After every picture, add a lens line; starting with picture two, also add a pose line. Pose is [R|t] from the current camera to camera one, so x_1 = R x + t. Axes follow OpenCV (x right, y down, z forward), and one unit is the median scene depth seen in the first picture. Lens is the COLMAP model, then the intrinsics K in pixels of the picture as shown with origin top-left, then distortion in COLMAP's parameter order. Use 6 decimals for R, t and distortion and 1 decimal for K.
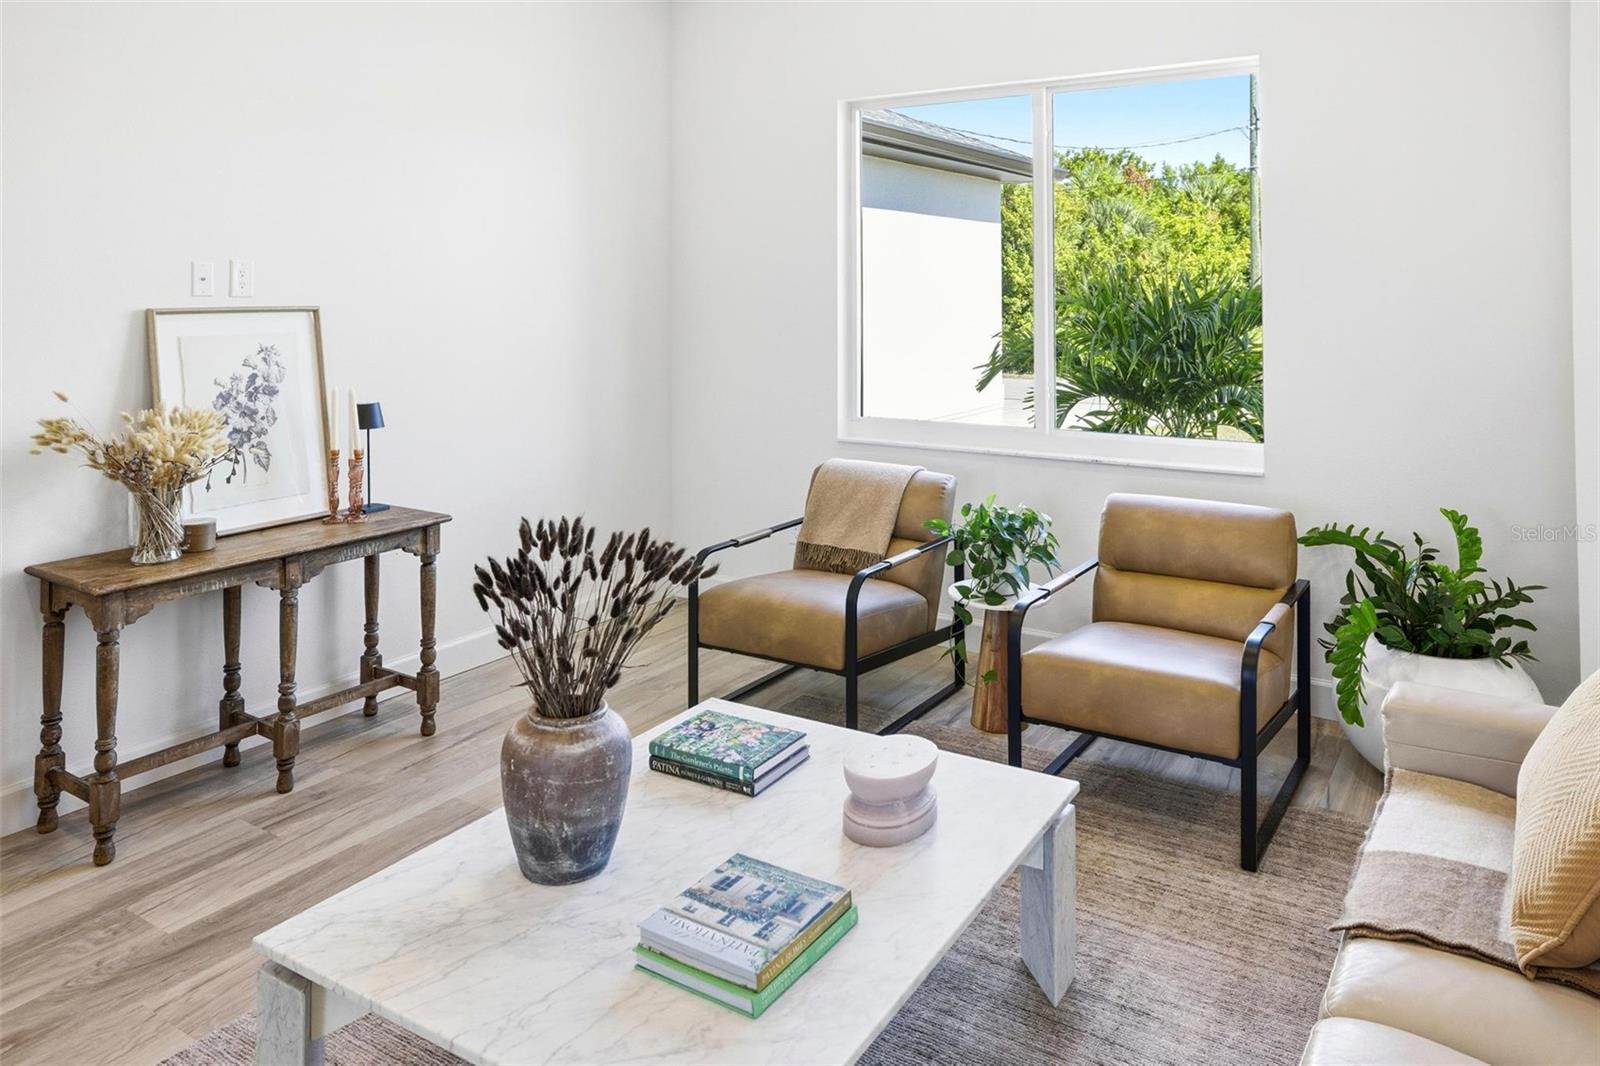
lens RADIAL K [[1122.5, 0, 801.7], [0, 1122.5, 267.5], [0, 0, 1]] dist [0.003709, 0.003299]
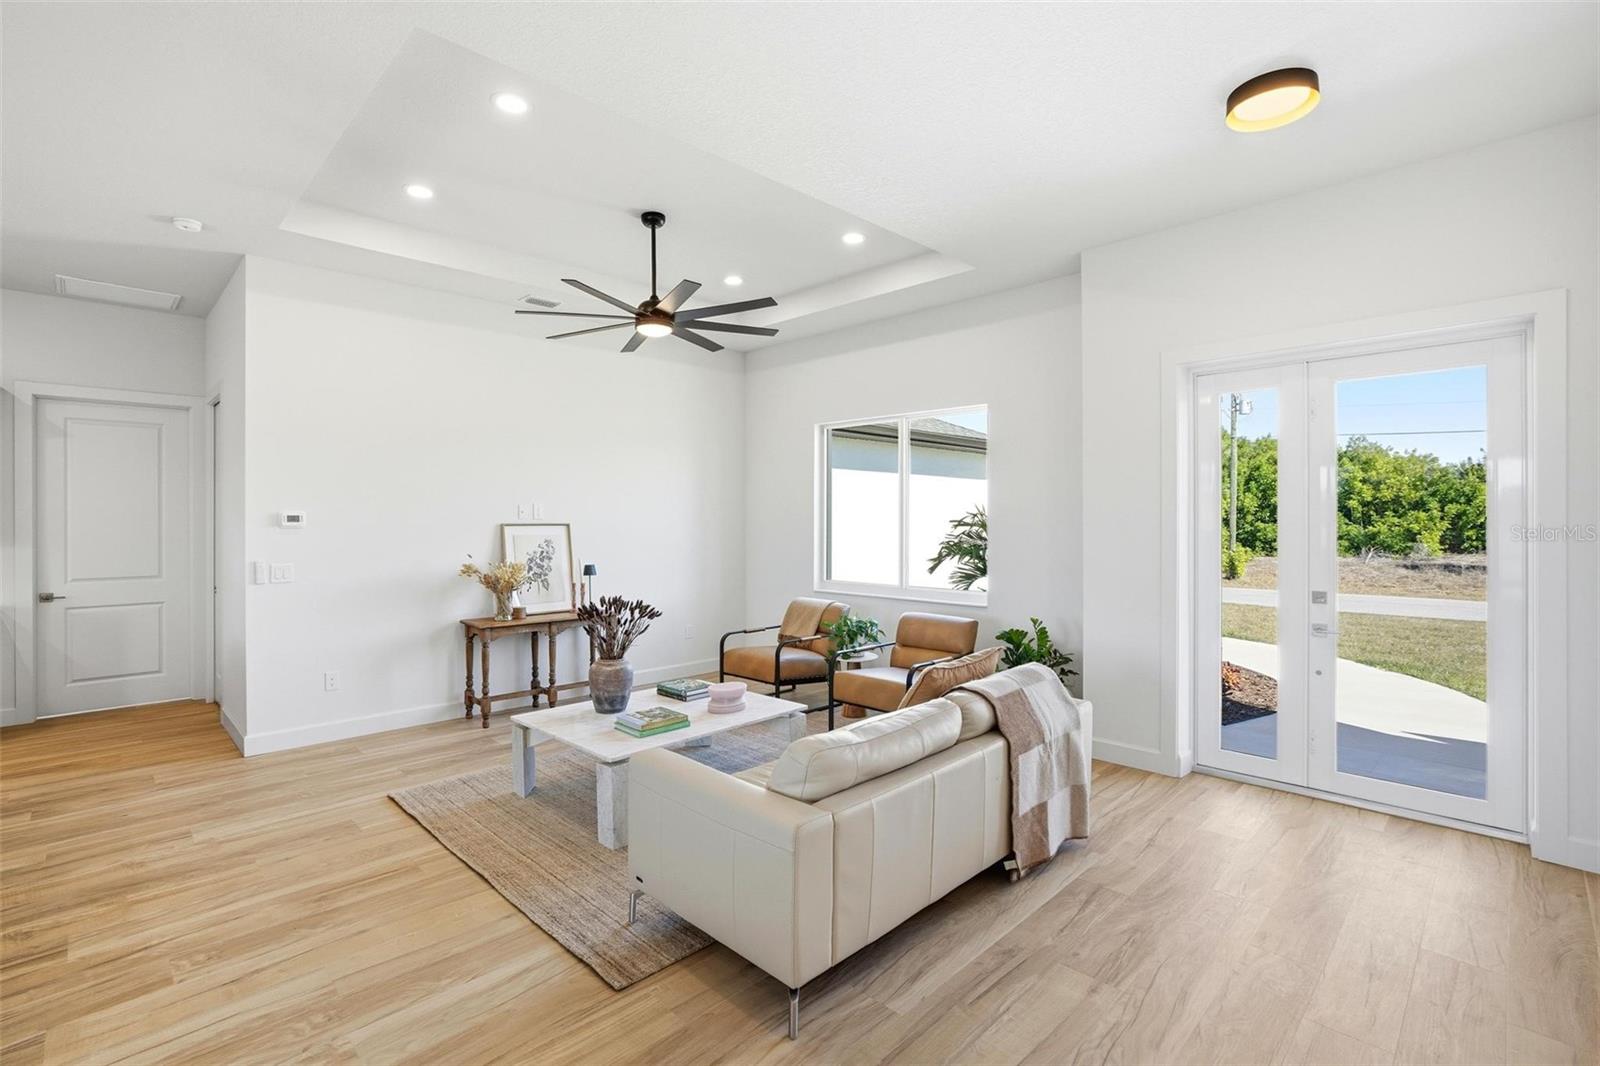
lens RADIAL K [[738.2, 0, 797.3], [0, 738.2, 516.7], [0, 0, 1]] dist [-0.055434, 0.024912]
pose [[0.978324, 0.002313, -0.207066, 0.386779], [0.000975, 0.999875, 0.015772, -0.003962], [0.207076, -0.015632, 0.978200, -0.447389]]
